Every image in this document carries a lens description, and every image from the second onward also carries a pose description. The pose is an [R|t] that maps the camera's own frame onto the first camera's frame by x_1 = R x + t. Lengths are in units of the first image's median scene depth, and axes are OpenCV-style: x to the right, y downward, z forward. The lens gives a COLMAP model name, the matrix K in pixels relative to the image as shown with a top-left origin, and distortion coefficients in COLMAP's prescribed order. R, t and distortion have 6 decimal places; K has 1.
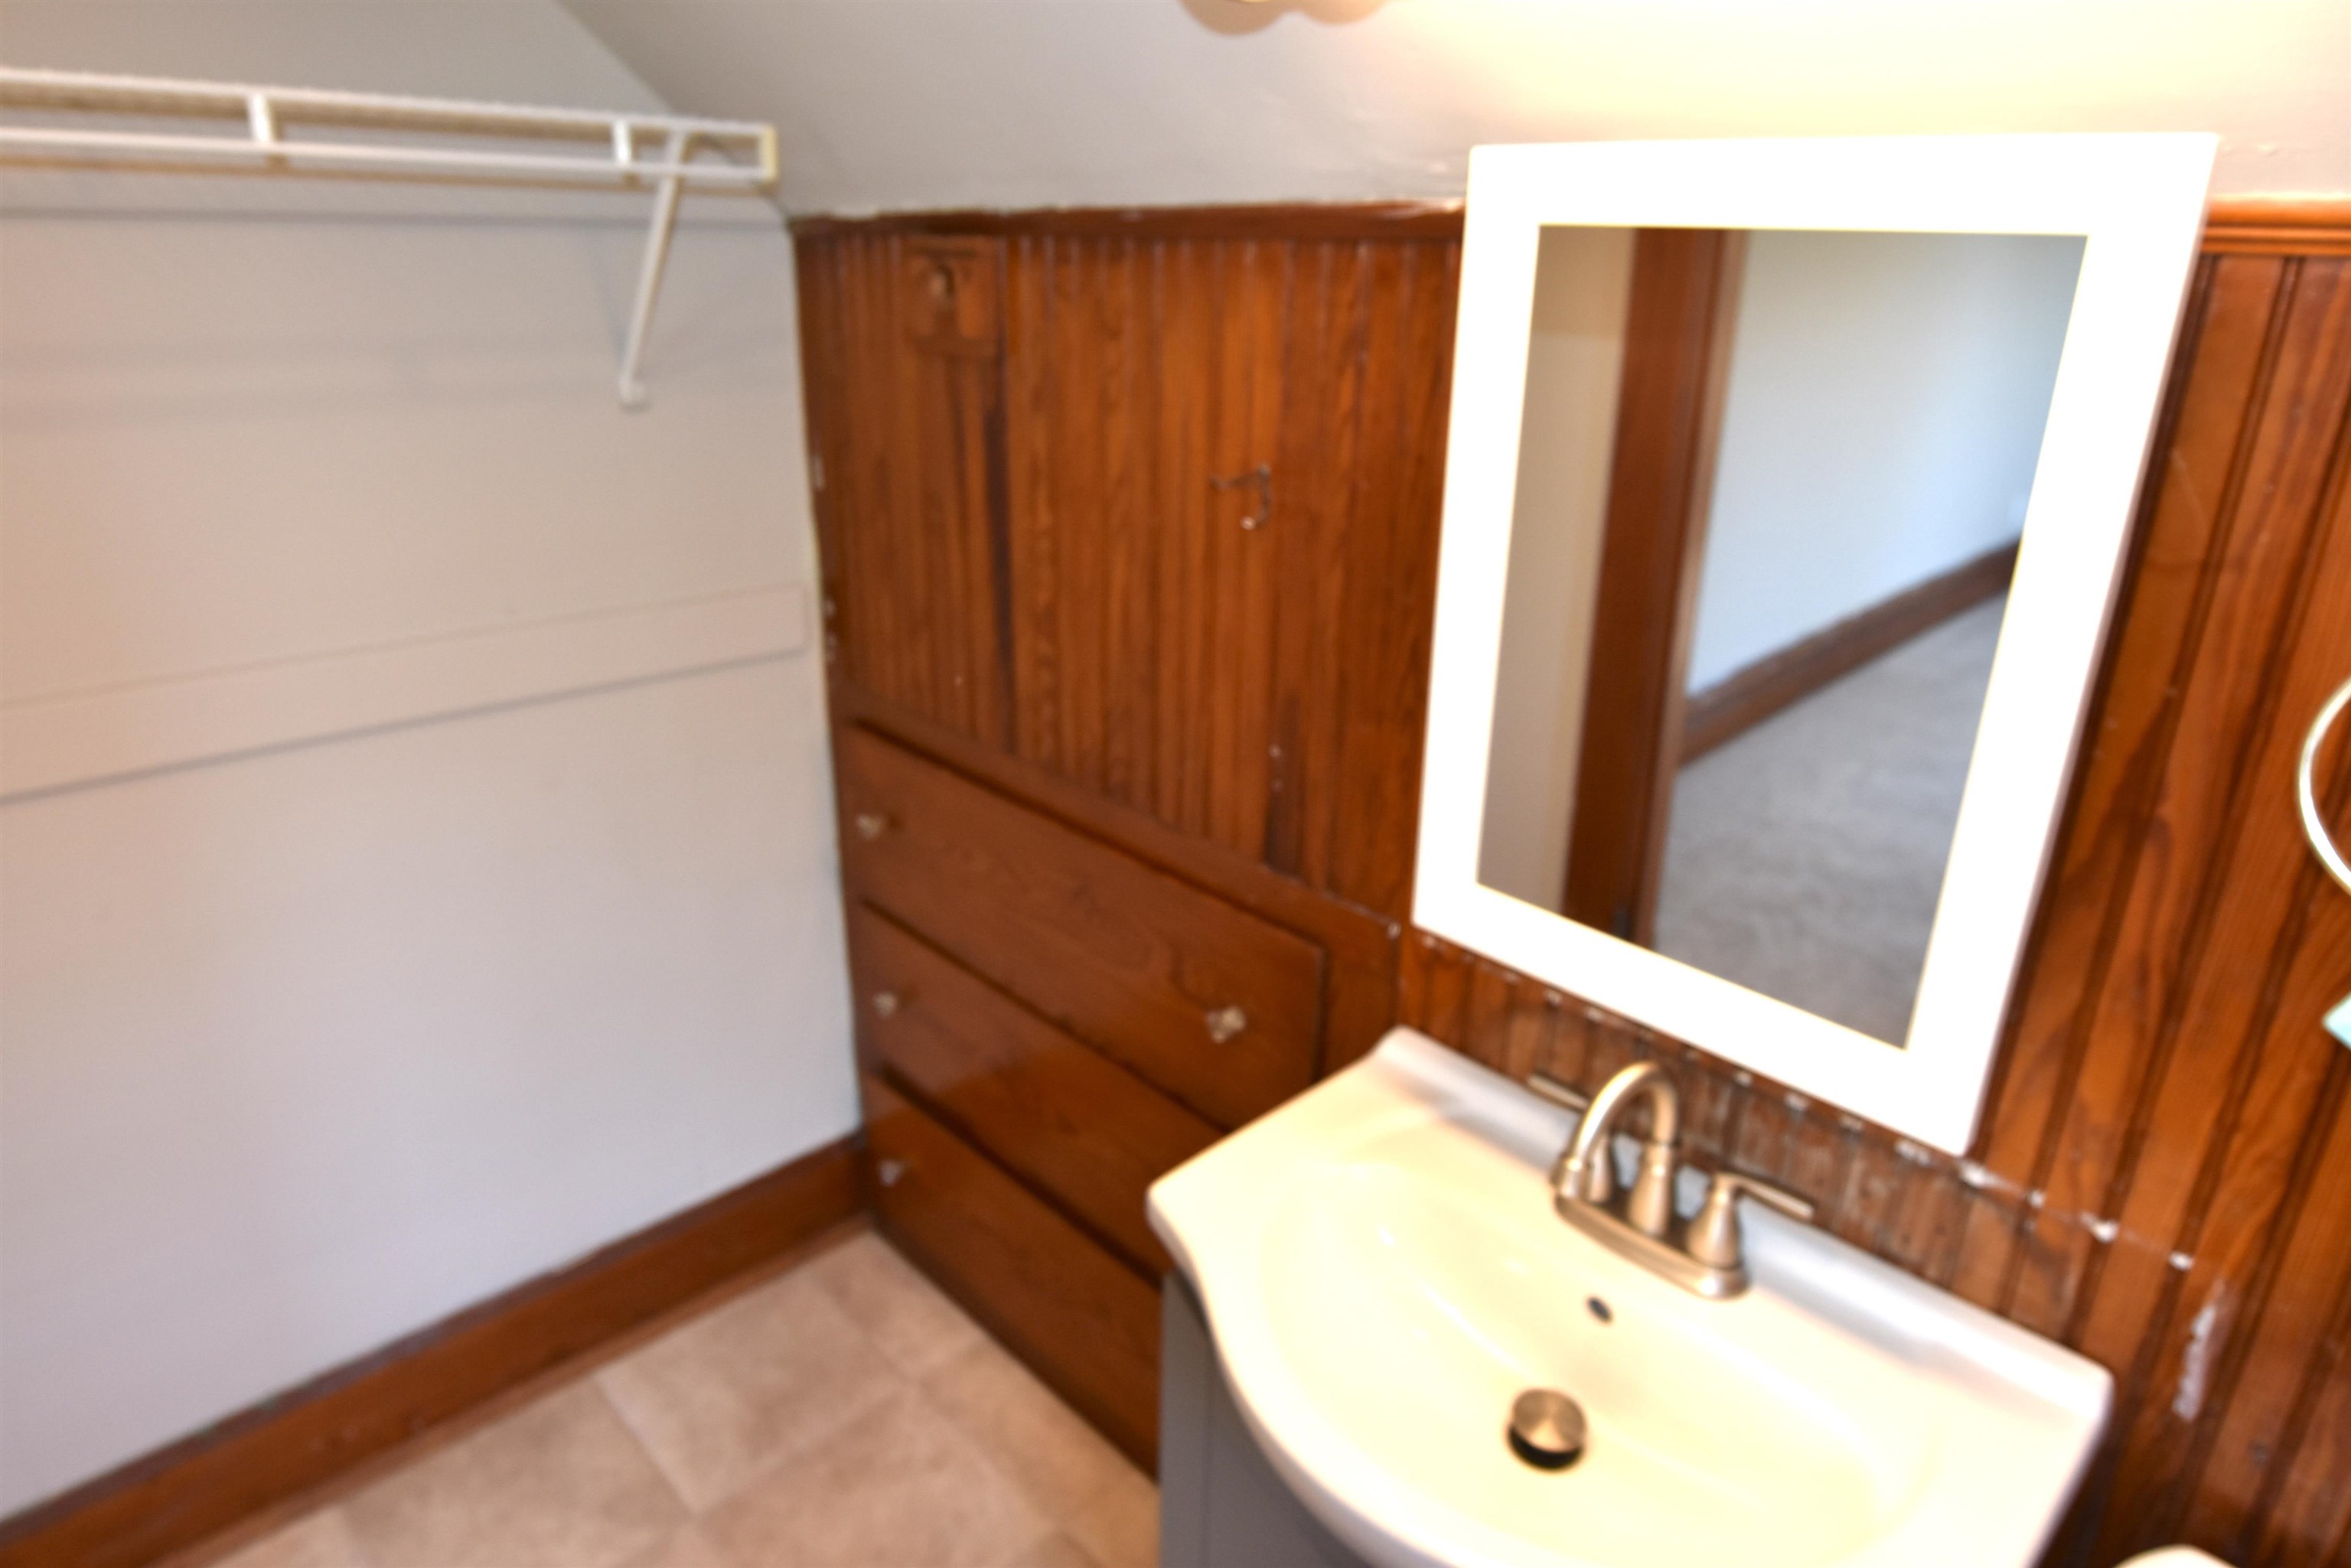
lens RADIAL K [[1416.9, 0, 1187.1], [0, 1416.9, 765.4], [0, 0, 1]] dist [-0.010525, -0.002532]
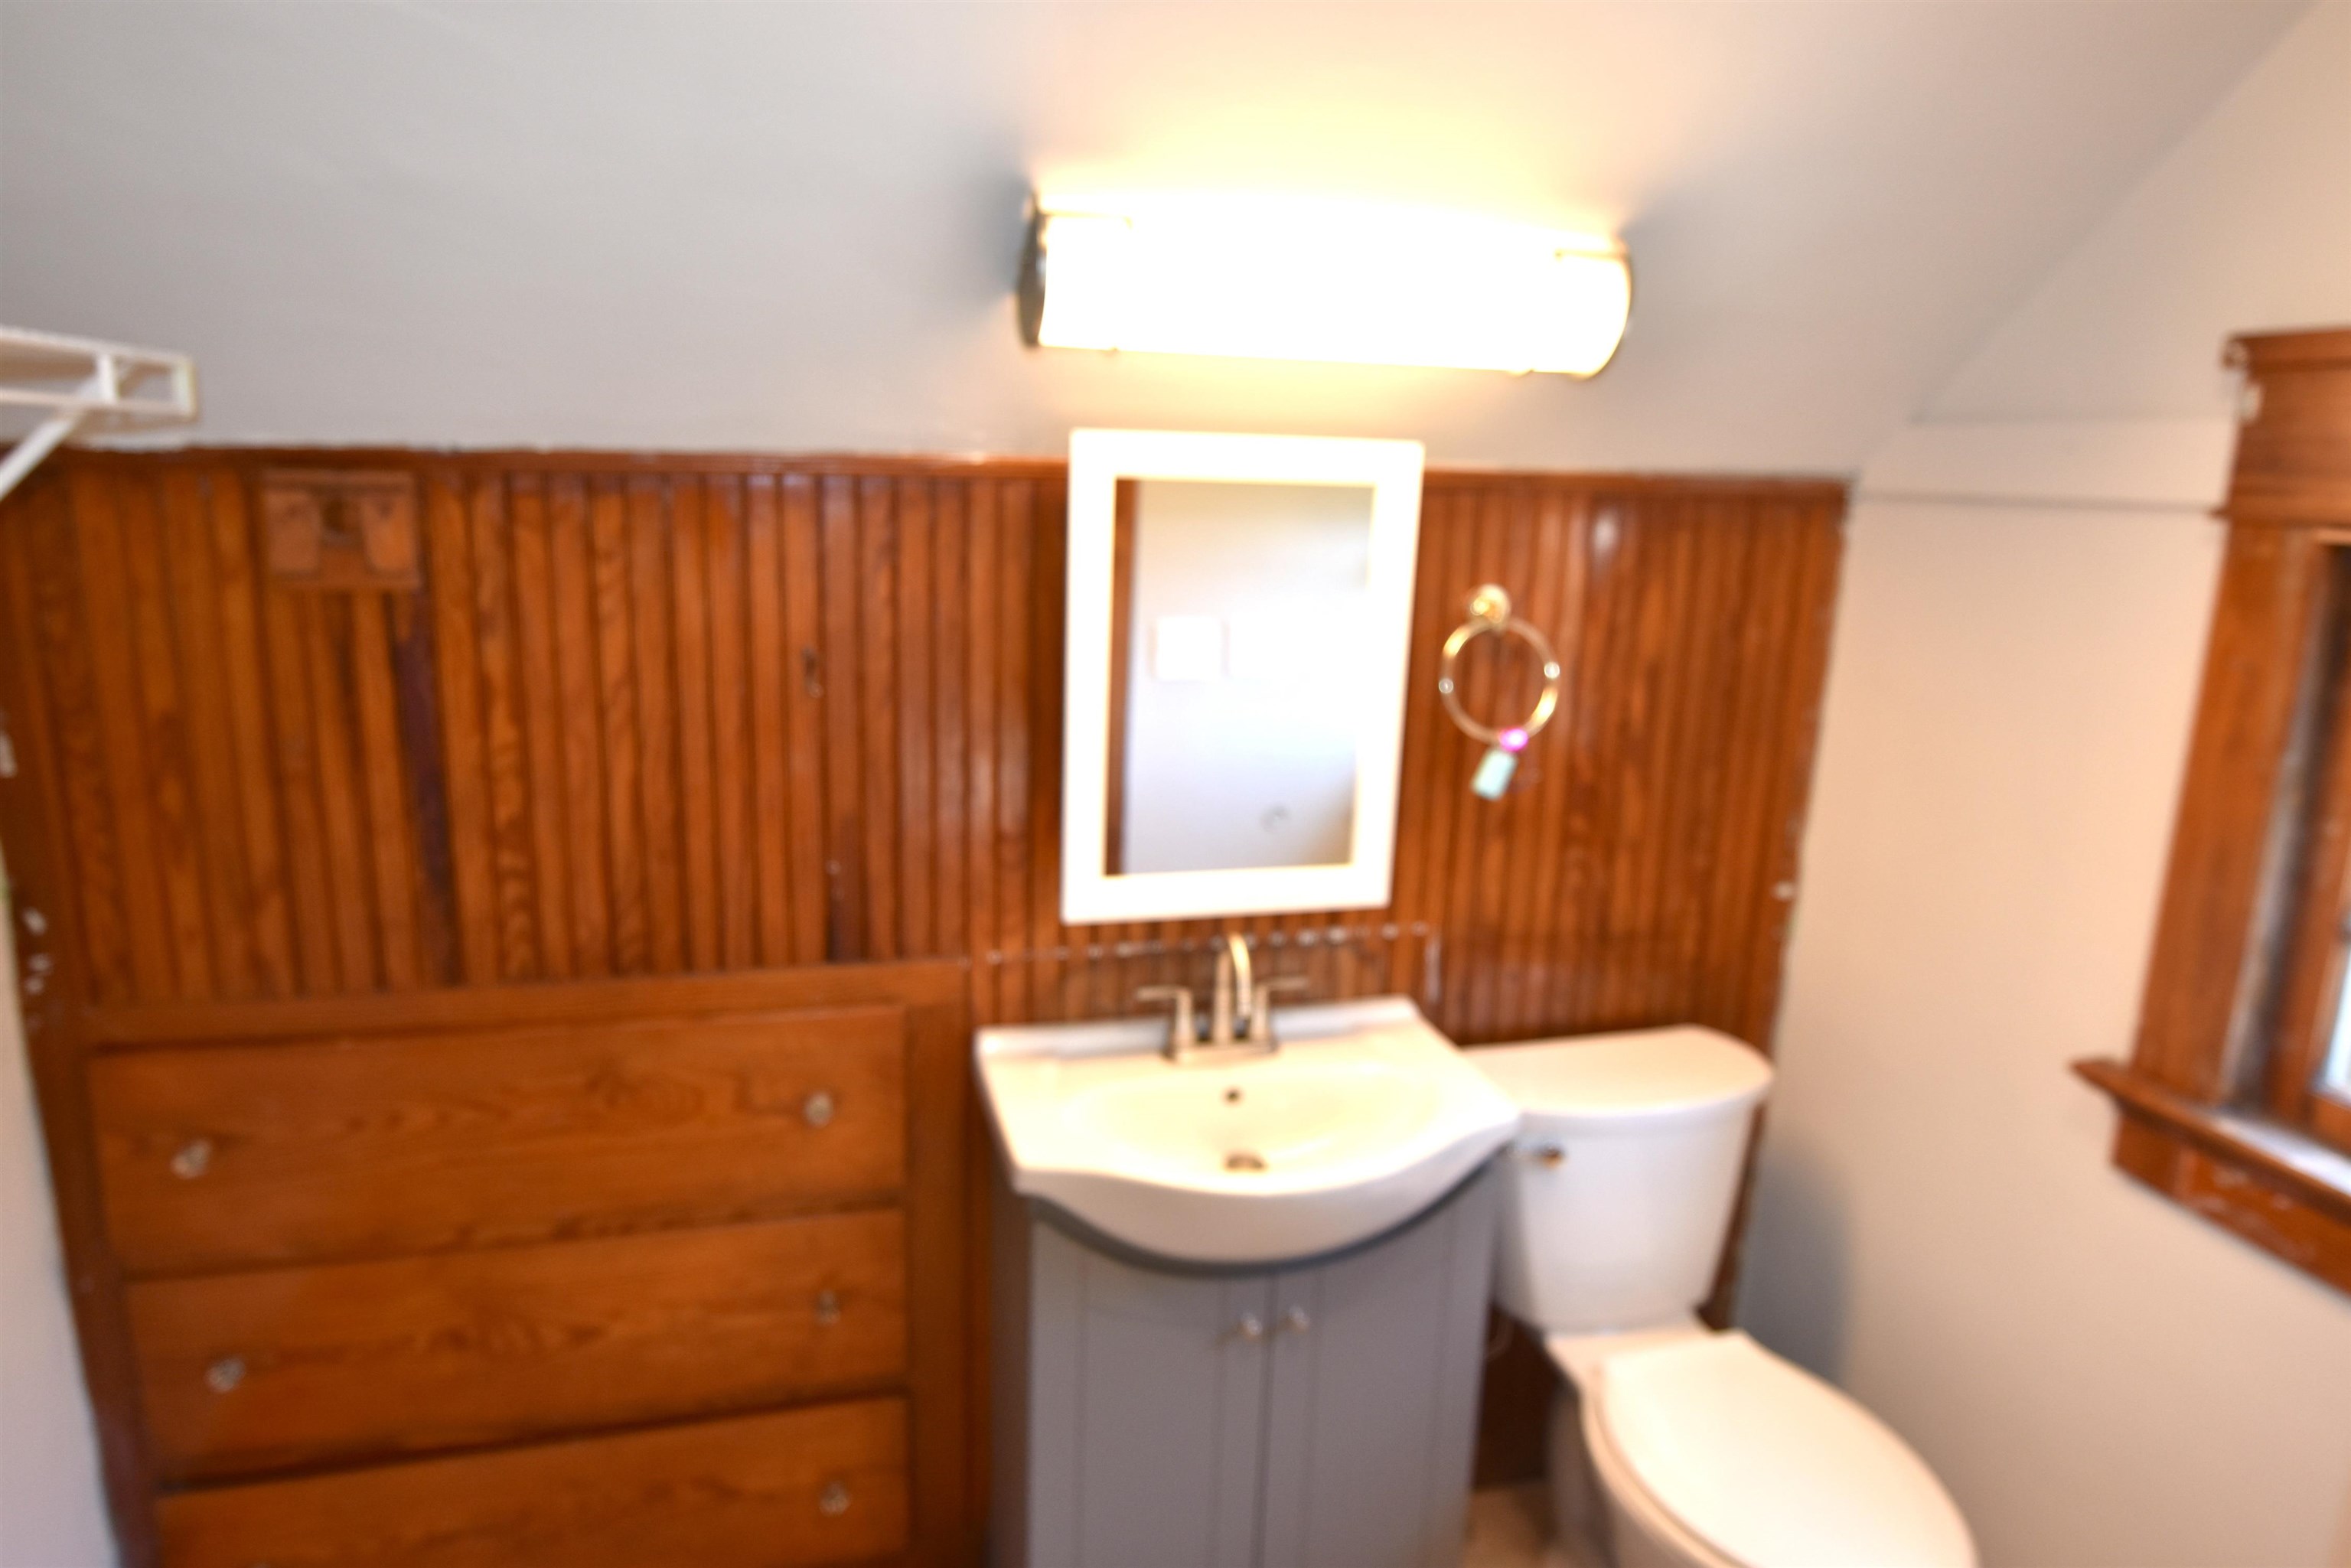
lens RADIAL K [[1416.9, 0, 1187.1], [0, 1416.9, 765.4], [0, 0, 1]] dist [-0.010525, -0.002532]
pose [[0.479069, -0.196386, 0.855526, -0.771677], [0.289520, 0.955461, 0.057203, -0.070675], [-0.828656, 0.220288, 0.514590, 0.068625]]
